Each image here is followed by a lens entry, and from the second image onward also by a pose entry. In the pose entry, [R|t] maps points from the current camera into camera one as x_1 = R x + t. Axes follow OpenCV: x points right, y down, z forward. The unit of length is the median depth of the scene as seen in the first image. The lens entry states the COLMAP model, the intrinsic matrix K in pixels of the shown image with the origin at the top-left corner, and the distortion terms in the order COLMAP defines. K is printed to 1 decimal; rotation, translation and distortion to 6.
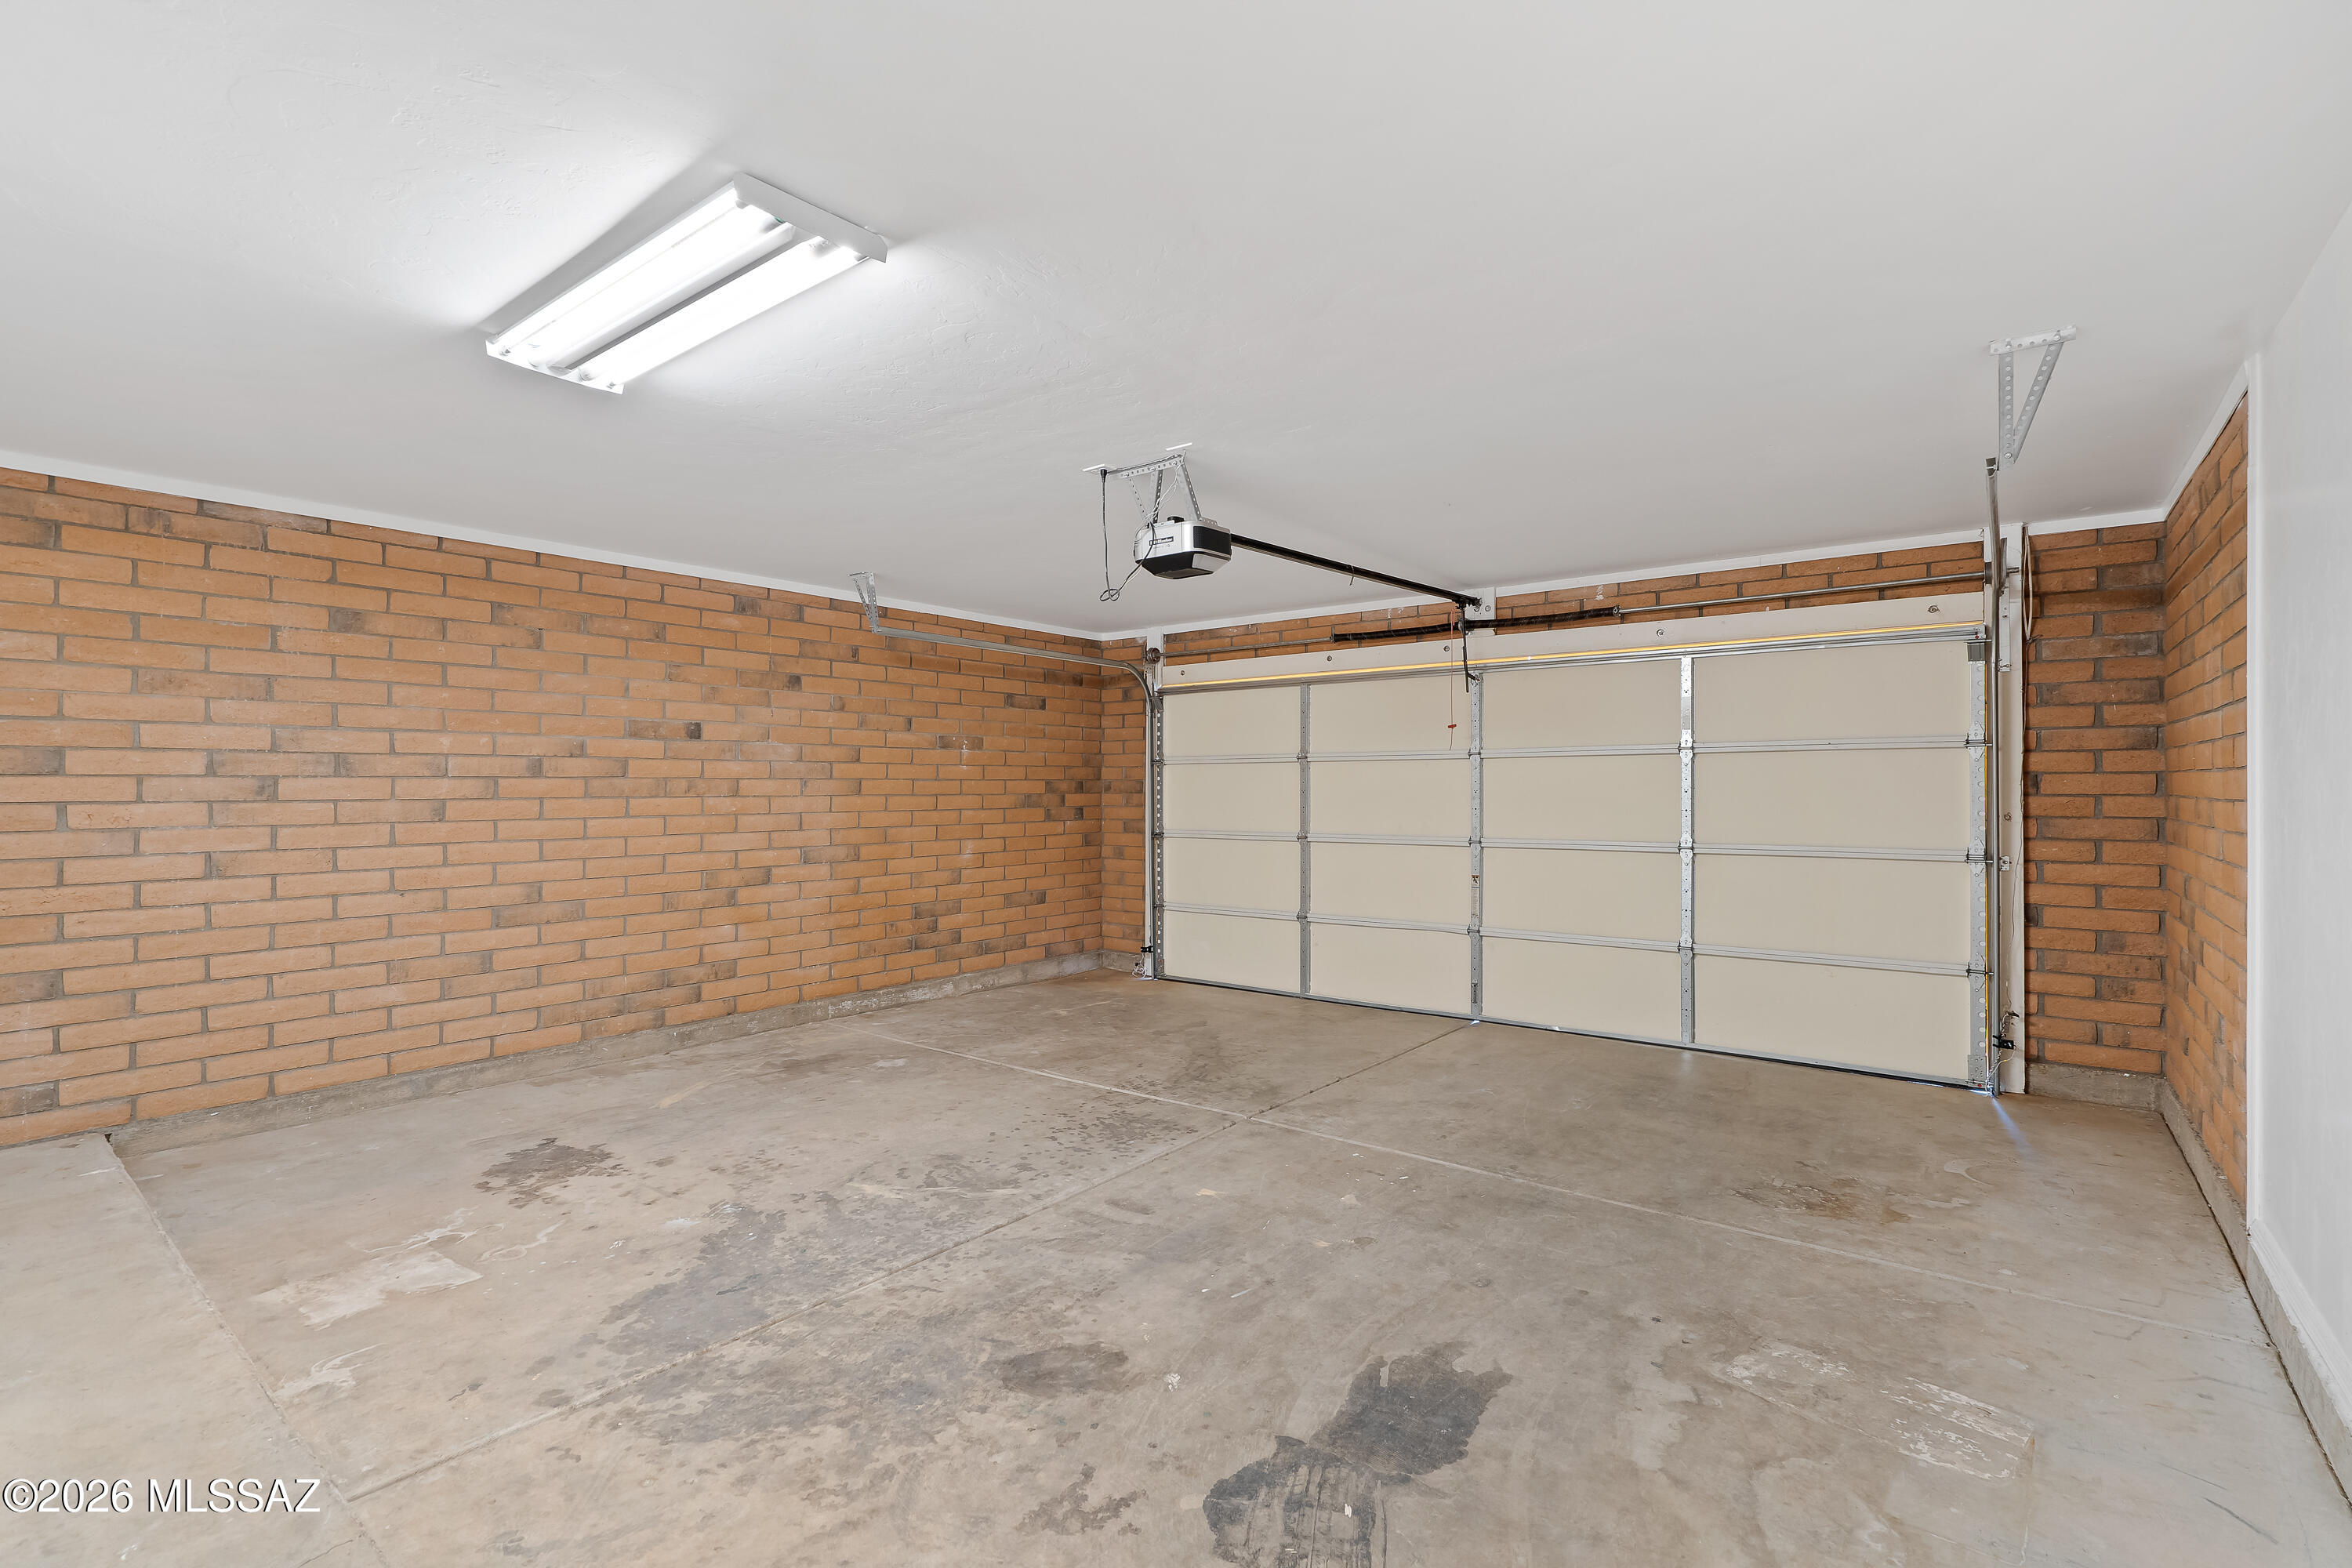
lens RADIAL K [[1091.6, 0, 1166.2], [0, 1091.6, 779.6], [0, 0, 1]] dist [-0.004455, 0.003150]
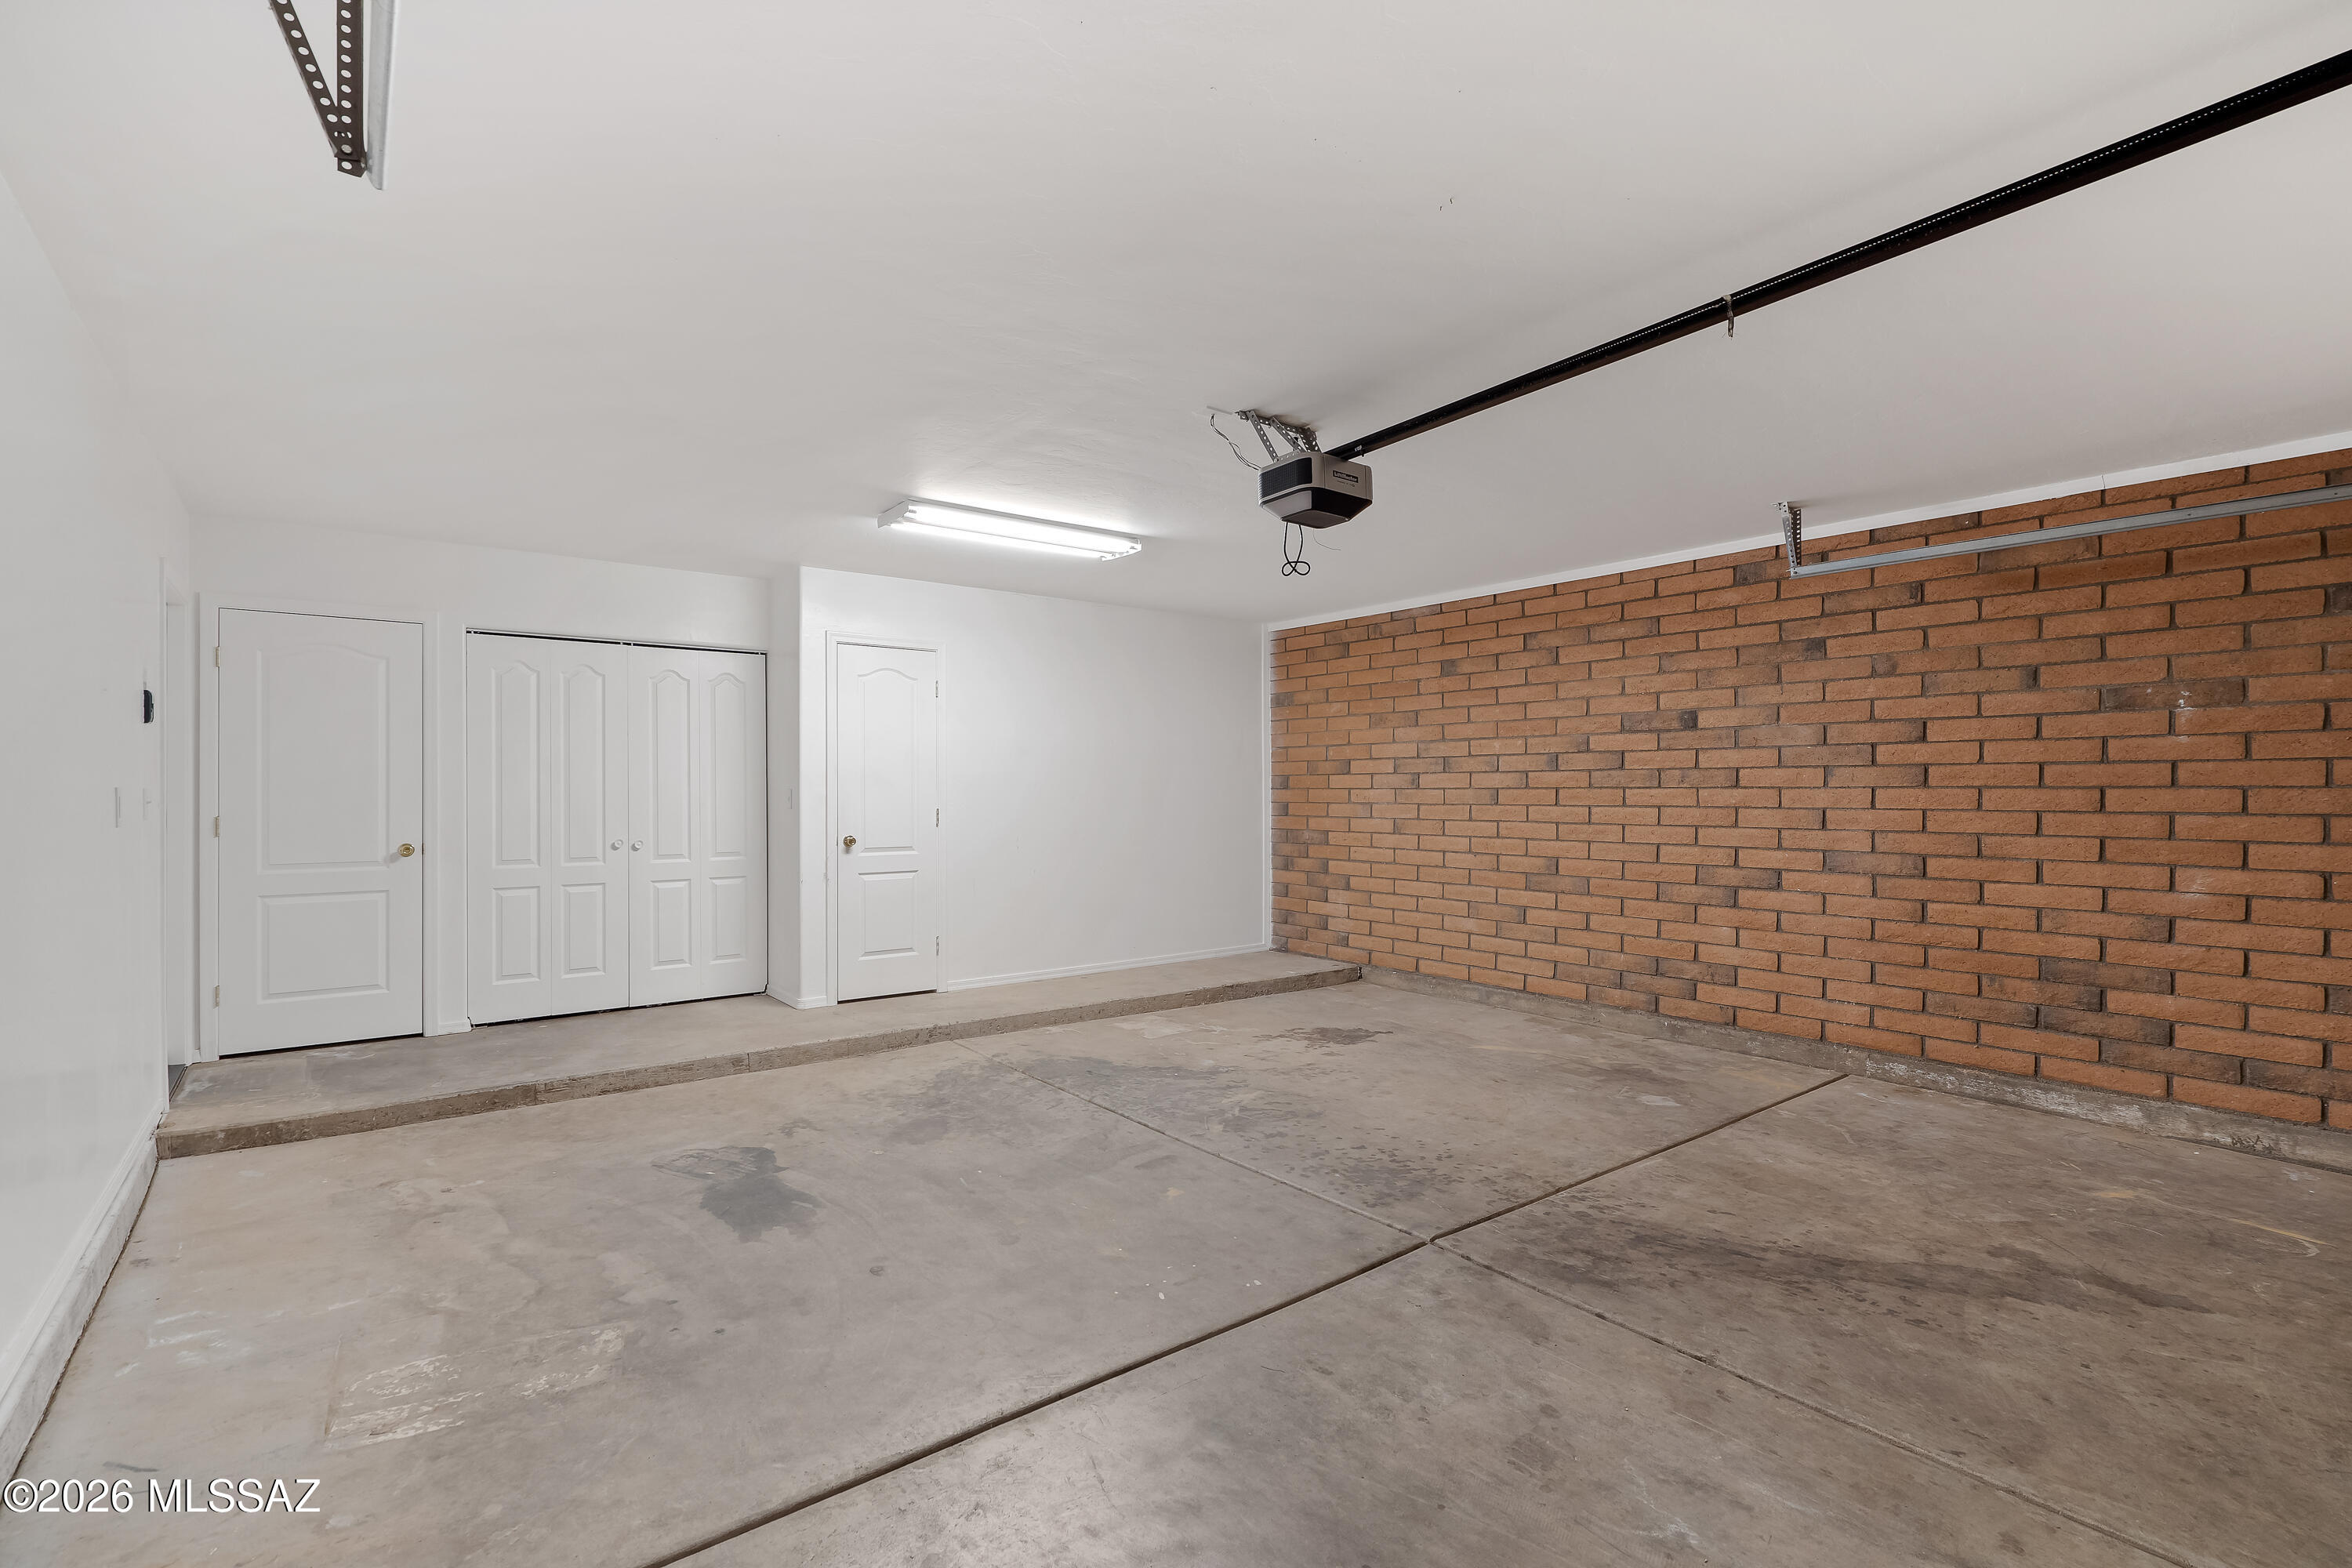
lens RADIAL K [[1091.6, 0, 1171.7], [0, 1091.6, 791.9], [0, 0, 1]] dist [-0.004455, 0.003150]
pose [[-0.259104, 0.003403, -0.965843, 0.776791], [0.006785, 0.999976, 0.001703, 0.018132], [0.965826, -0.006112, -0.259121, 1.002781]]
